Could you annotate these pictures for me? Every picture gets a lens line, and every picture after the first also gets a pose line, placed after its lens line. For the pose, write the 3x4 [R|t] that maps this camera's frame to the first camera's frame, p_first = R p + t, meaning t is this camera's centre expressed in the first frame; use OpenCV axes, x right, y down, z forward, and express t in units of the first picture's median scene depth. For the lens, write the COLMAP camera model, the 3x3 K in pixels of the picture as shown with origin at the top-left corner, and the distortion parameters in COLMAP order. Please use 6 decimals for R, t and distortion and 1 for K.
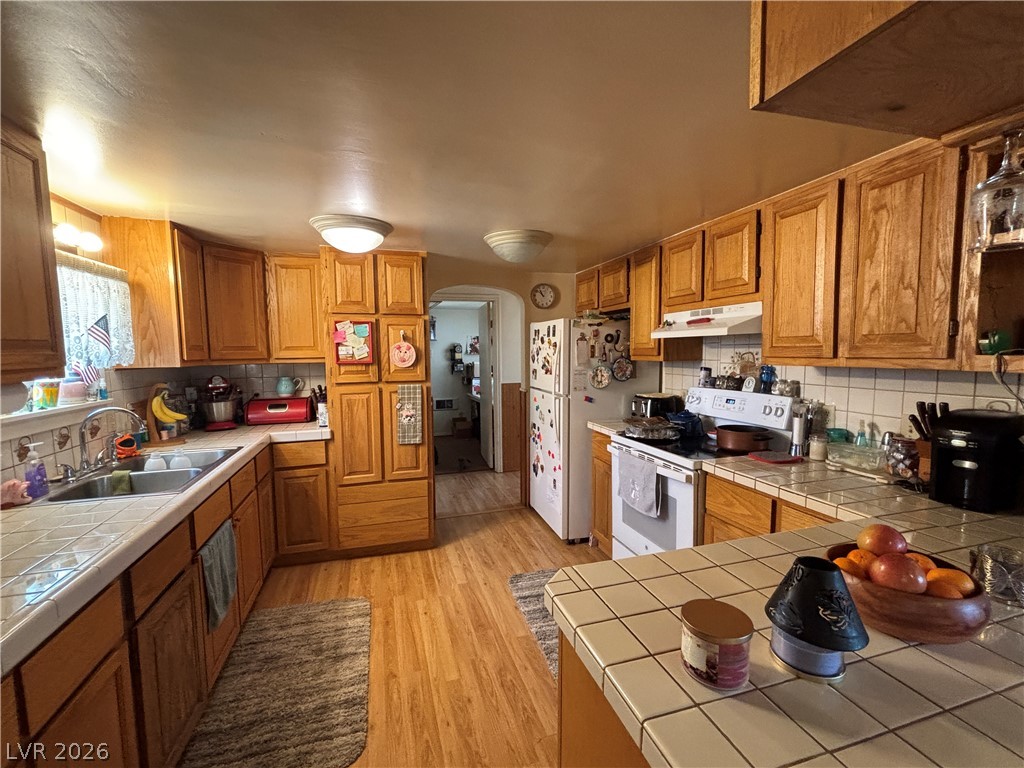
lens RADIAL K [[444.9, 0, 508.0], [0, 444.9, 385.6], [0, 0, 1]] dist [-0.001781, -0.000180]
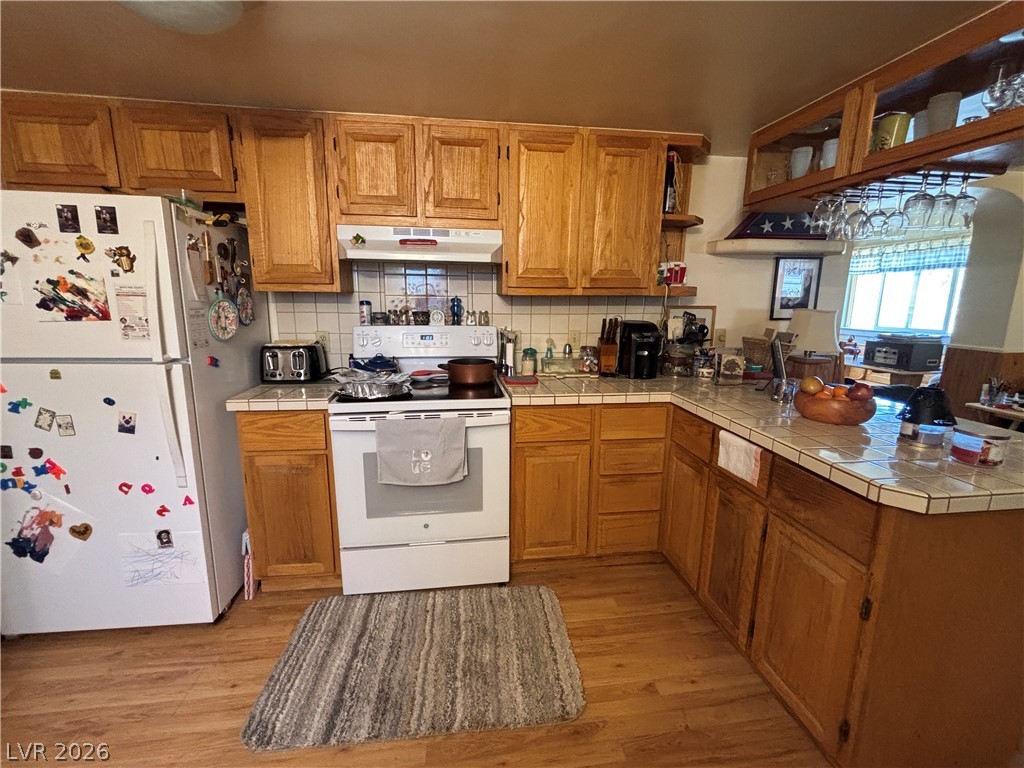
lens RADIAL K [[444.9, 0, 508.5], [0, 444.9, 386.5], [0, 0, 1]] dist [-0.001781, -0.000180]
pose [[0.139596, -0.182772, 0.973195, -0.289709], [0.065996, 0.982350, 0.175025, -0.010421], [-0.988007, 0.039794, 0.149194, 0.518826]]
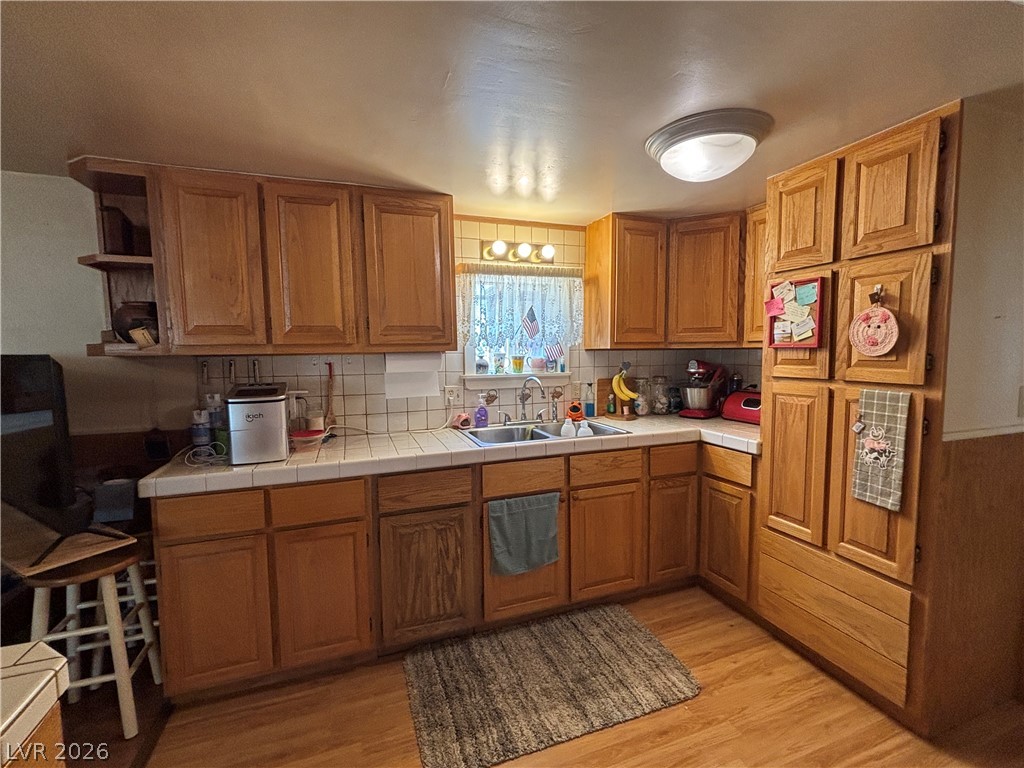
lens RADIAL K [[444.9, 0, 509.1], [0, 444.9, 384.9], [0, 0, 1]] dist [-0.001781, -0.000180]
pose [[0.064341, 0.088578, -0.993989, 0.270870], [-0.069760, 0.994015, 0.084065, -0.022220], [0.995487, 0.063932, 0.070135, 0.561257]]
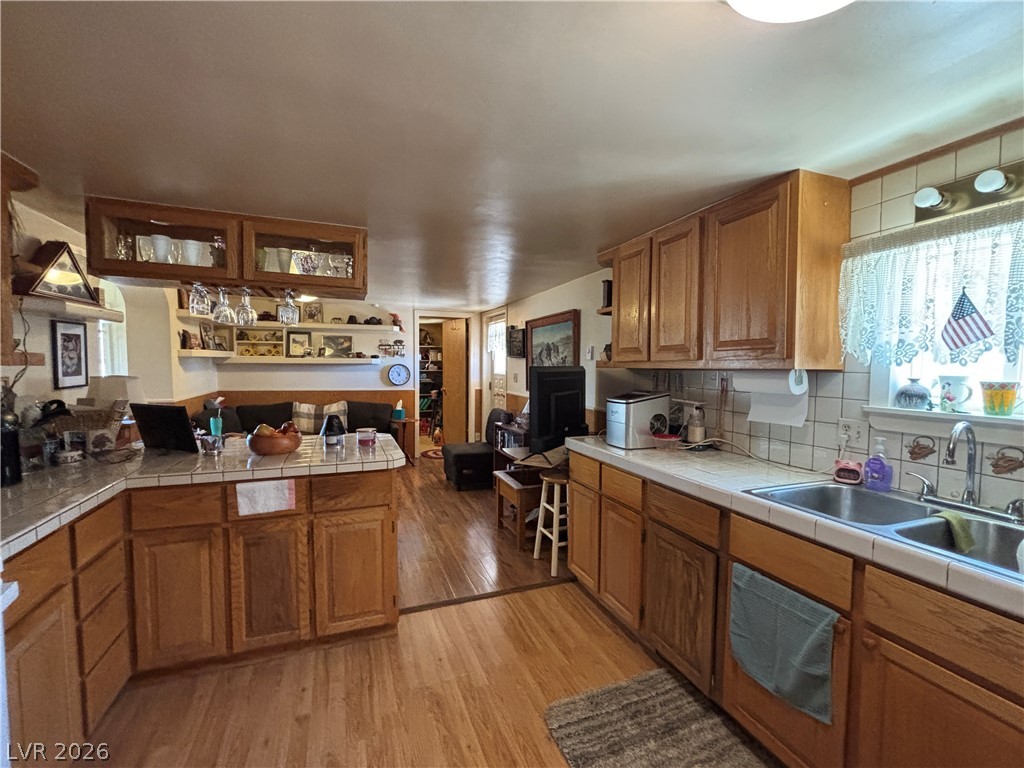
lens RADIAL K [[444.9, 0, 508.1], [0, 444.9, 384.4], [0, 0, 1]] dist [-0.001781, -0.000180]
pose [[-0.997044, 0.015118, -0.075335, -0.035481], [0.005310, 0.991667, 0.128719, -0.061476], [0.076653, 0.127939, -0.988815, 1.002306]]
